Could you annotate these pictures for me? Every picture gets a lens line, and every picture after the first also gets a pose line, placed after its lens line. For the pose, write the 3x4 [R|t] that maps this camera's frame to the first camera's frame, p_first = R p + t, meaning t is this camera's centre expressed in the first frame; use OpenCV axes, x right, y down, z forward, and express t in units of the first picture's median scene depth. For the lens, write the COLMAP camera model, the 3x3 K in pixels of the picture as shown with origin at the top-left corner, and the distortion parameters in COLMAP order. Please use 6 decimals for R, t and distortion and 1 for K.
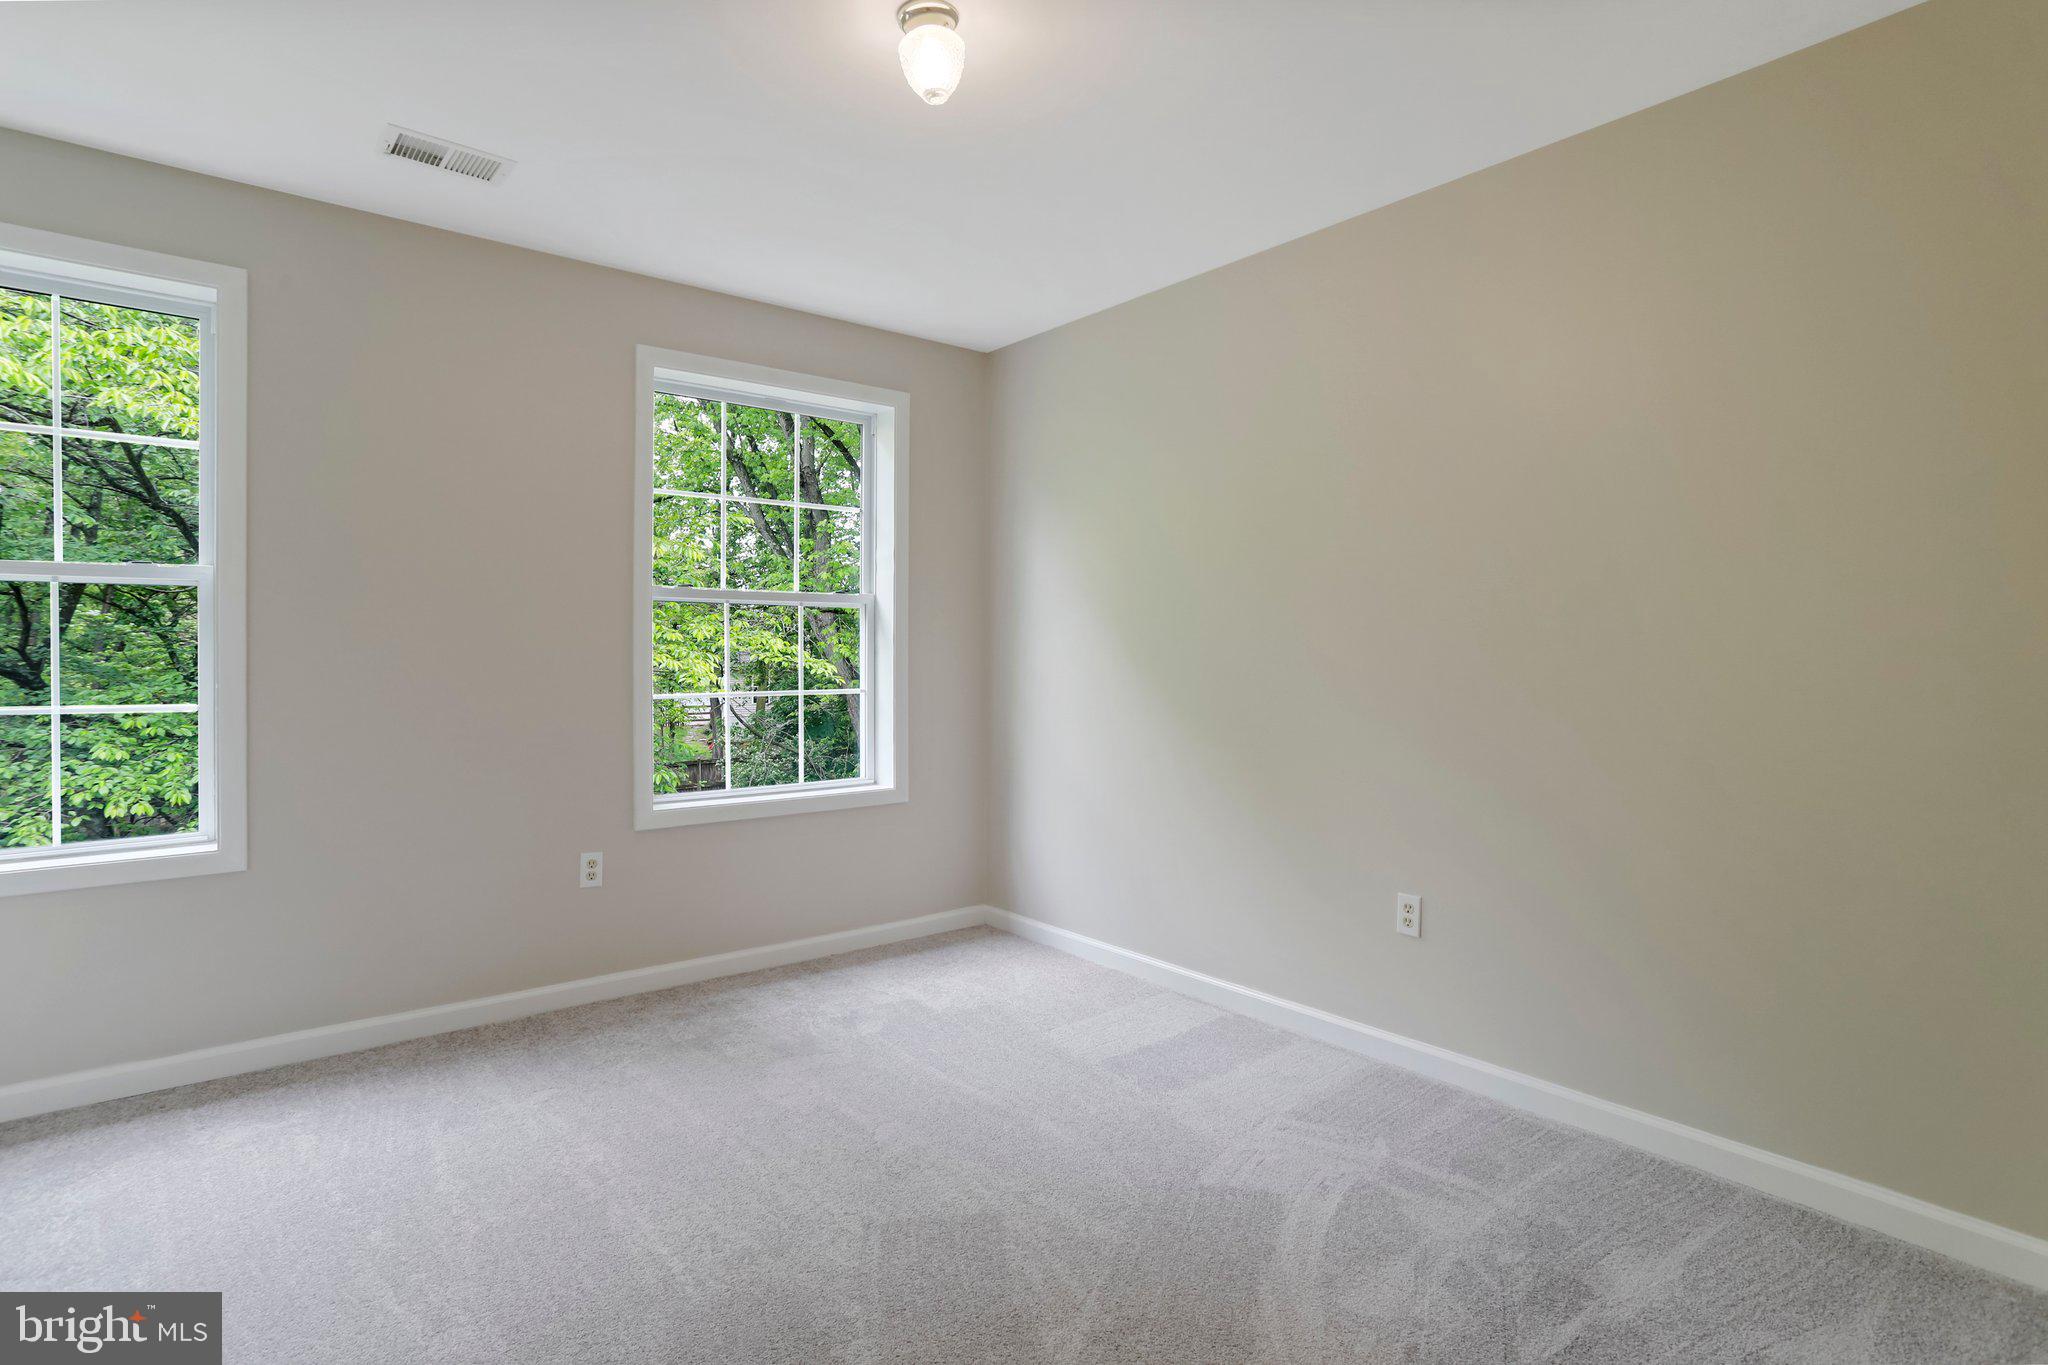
lens RADIAL K [[988.5, 0, 1031.4], [0, 988.5, 655.6], [0, 0, 1]] dist [-0.030463, 0.000861]
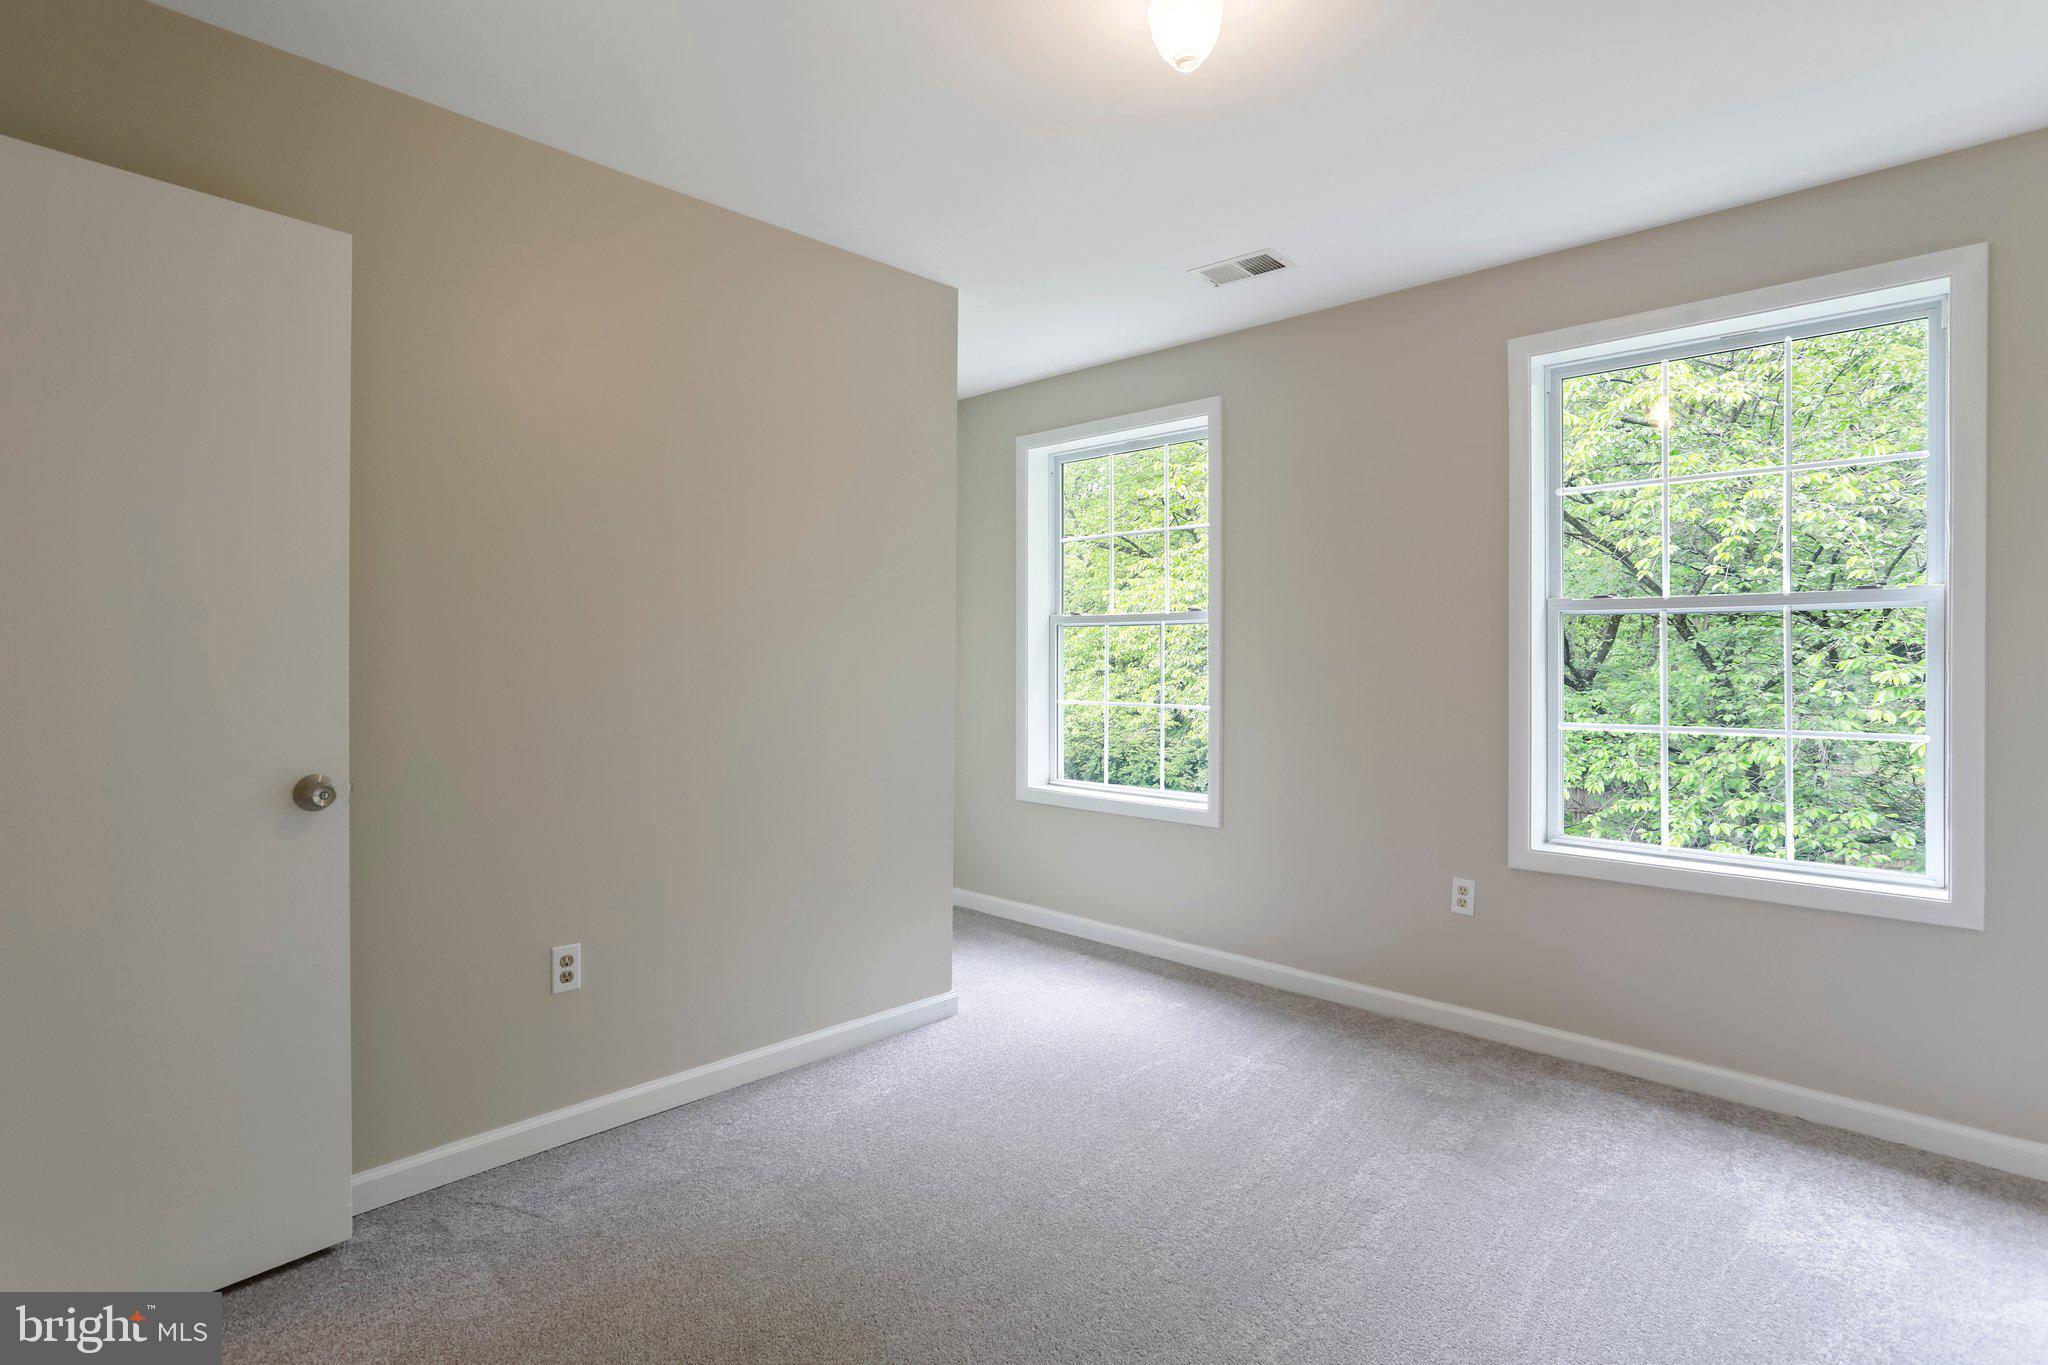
lens RADIAL K [[988.5, 0, 1031.4], [0, 988.5, 655.6], [0, 0, 1]] dist [-0.030463, 0.000861]
pose [[0.140986, -0.002711, -0.990008, 0.458159], [-0.007417, 0.999965, -0.003795, -0.014062], [0.989984, 0.007878, 0.140961, 0.438774]]
